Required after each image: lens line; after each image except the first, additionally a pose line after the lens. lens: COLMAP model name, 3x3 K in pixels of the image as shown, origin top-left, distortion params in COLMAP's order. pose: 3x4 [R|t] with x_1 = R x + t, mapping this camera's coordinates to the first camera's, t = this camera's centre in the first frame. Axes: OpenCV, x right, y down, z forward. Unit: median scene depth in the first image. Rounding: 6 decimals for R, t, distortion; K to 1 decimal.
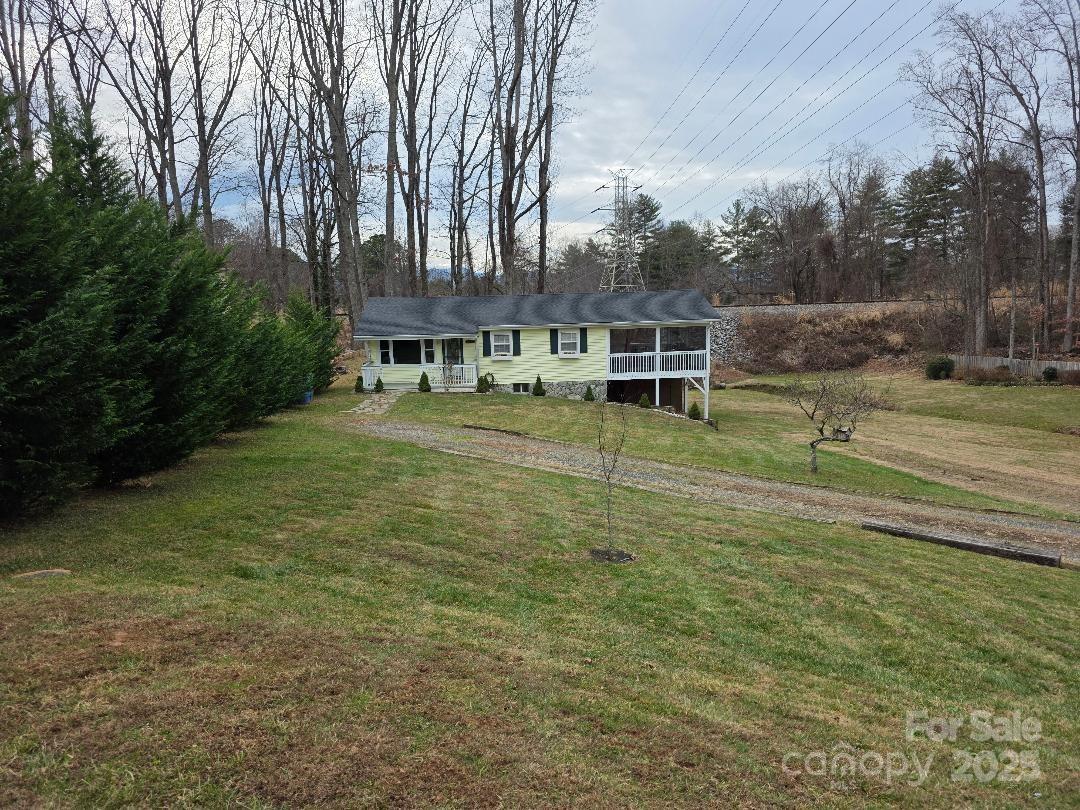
lens RADIAL K [[730.4, 0, 538.1], [0, 730.4, 403.4], [0, 0, 1]] dist [0.009429, -0.001490]
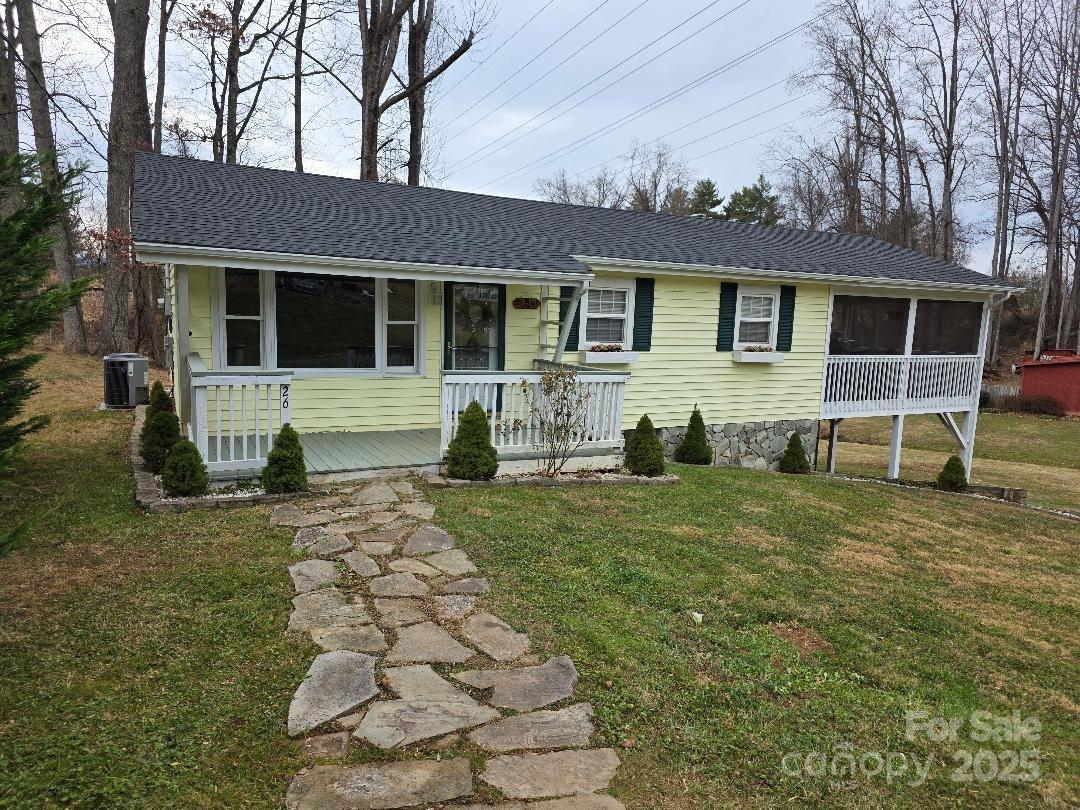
lens RADIAL K [[730.4, 0, 541.0], [0, 730.4, 406.8], [0, 0, 1]] dist [0.009429, -0.001490]
pose [[0.912631, 0.002930, 0.408774, -0.216945], [0.004337, 0.999849, -0.016849, -0.032792], [-0.408762, 0.017150, 0.912480, 0.696929]]
